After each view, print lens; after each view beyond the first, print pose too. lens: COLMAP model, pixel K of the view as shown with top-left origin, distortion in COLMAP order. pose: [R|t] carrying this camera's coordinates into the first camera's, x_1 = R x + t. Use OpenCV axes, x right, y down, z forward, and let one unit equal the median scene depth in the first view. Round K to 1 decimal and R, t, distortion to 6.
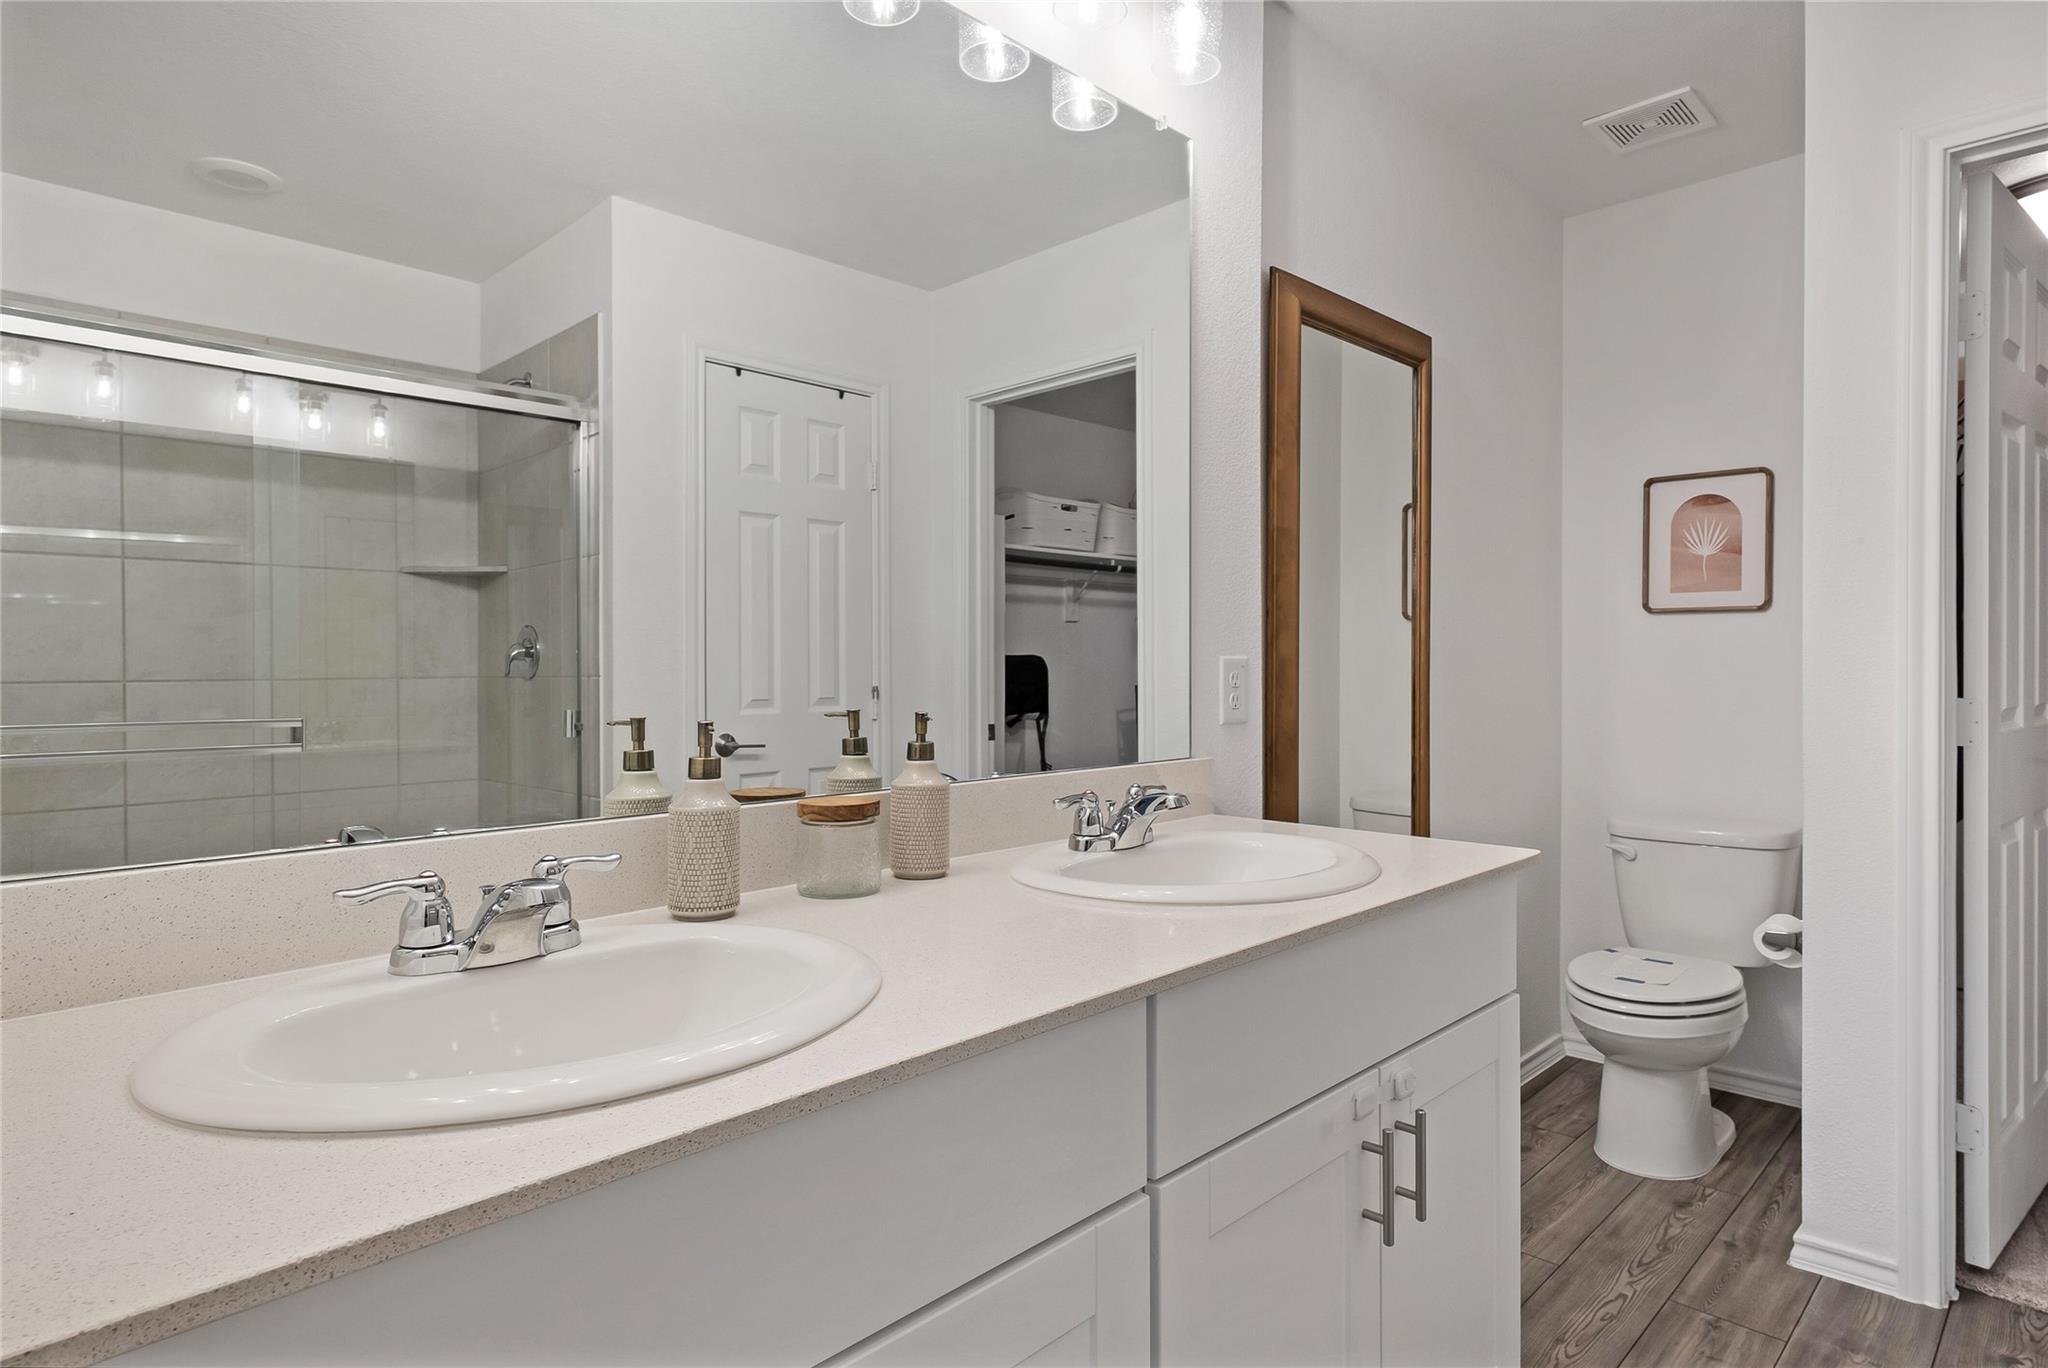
lens RADIAL K [[1127.0, 0, 1013.0], [0, 1127.0, 670.7], [0, 0, 1]] dist [0.005096, 0.002102]
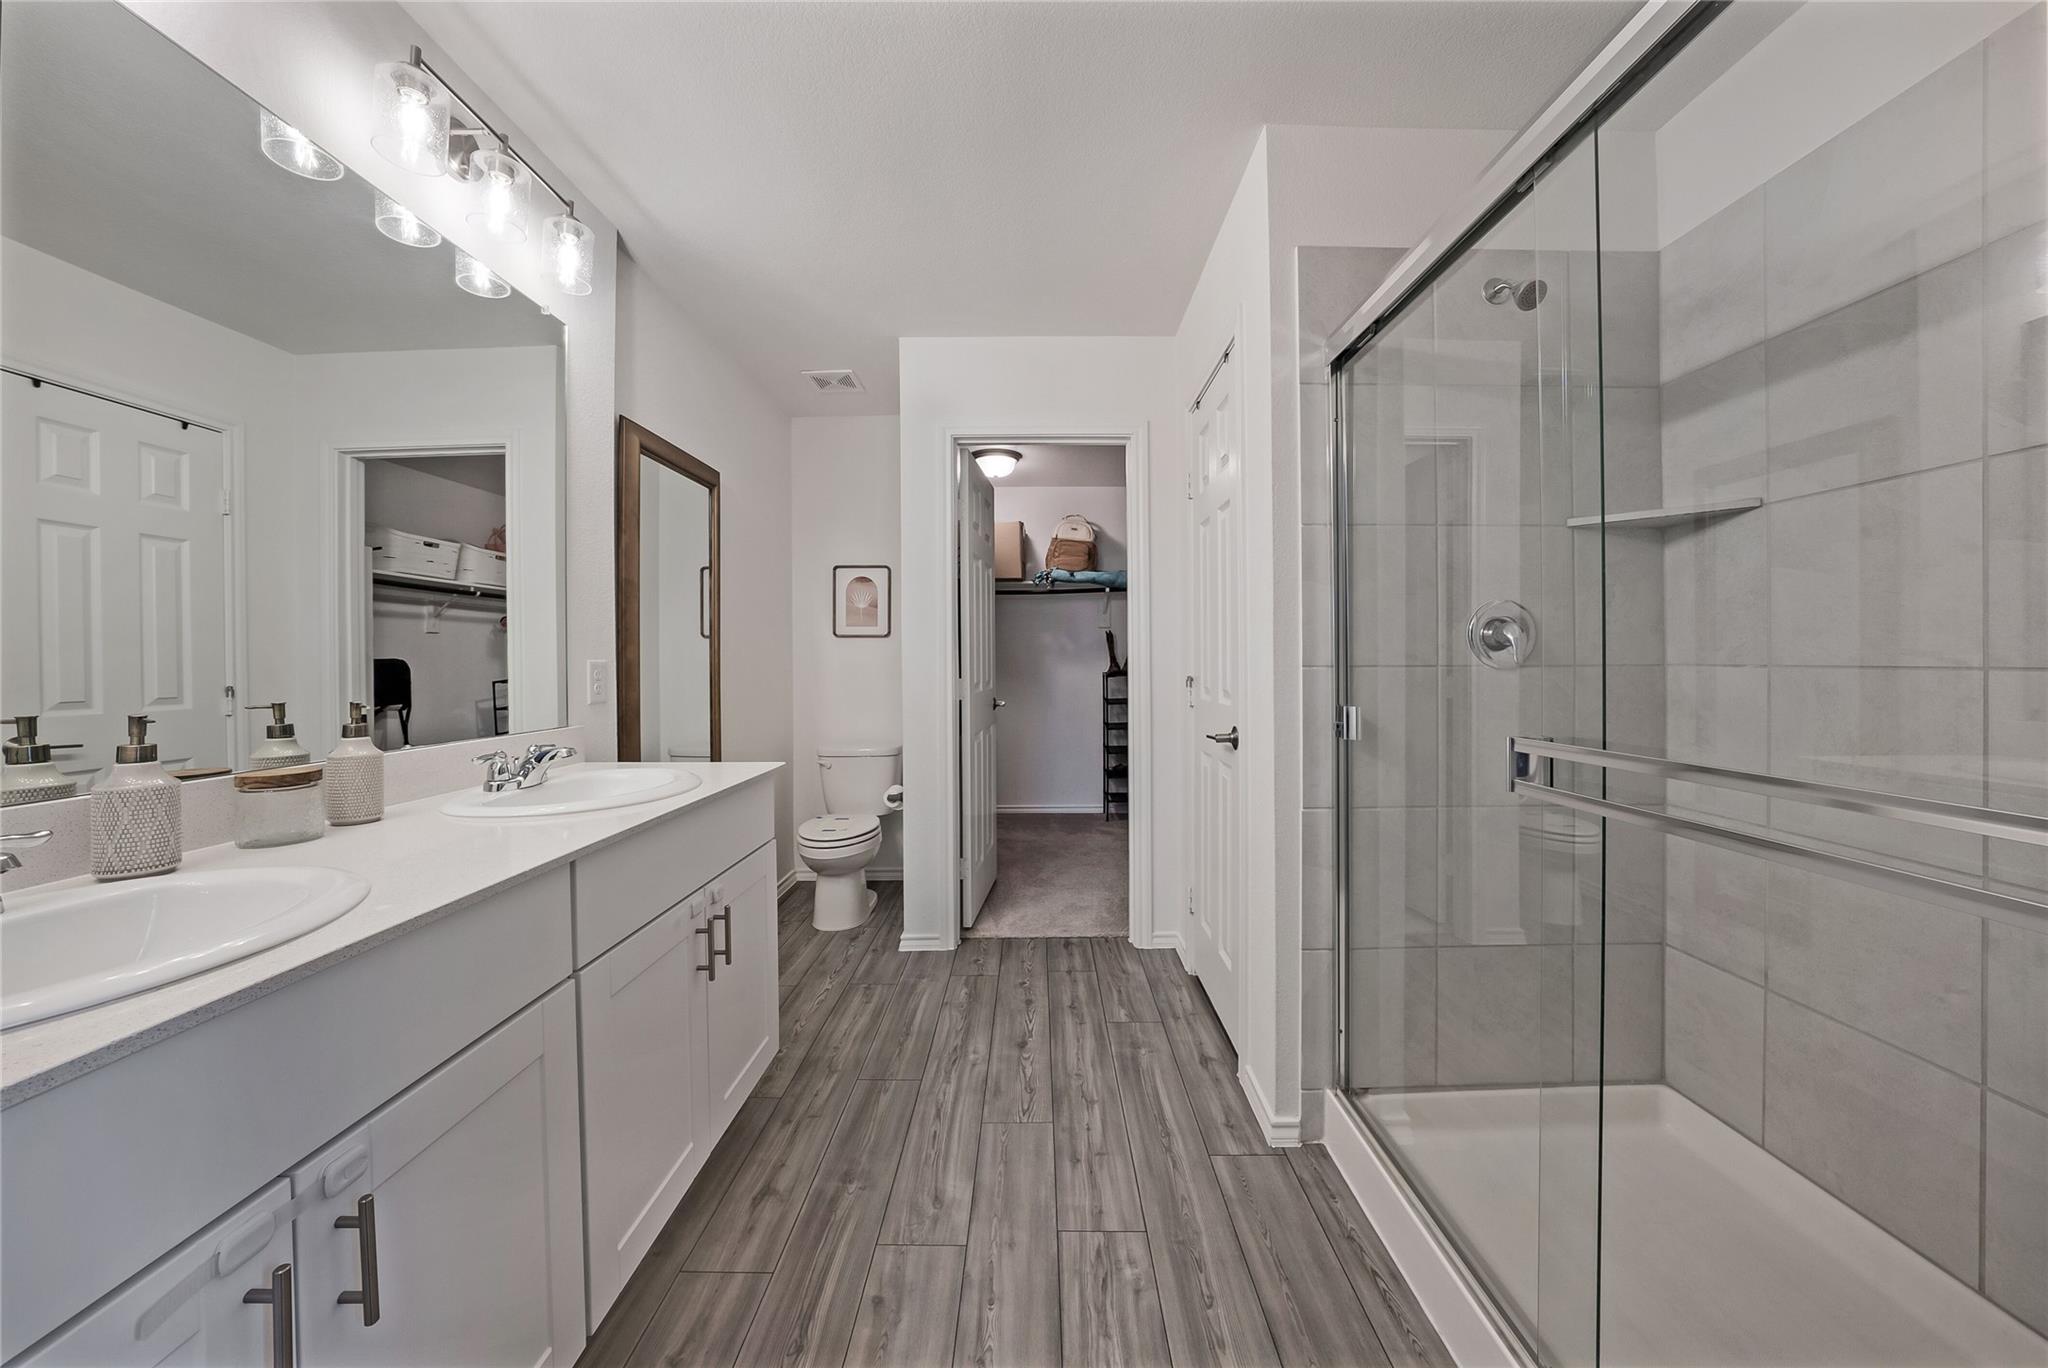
lens RADIAL K [[715.6, 0, 1027.9], [0, 715.6, 666.1], [0, 0, 1]] dist [-0.012342, 0.000582]
pose [[0.714537, -0.007118, 0.699562, -0.063255], [0.009308, 0.999956, 0.000667, 0.000339], [-0.699536, 0.006035, 0.714572, -0.112853]]
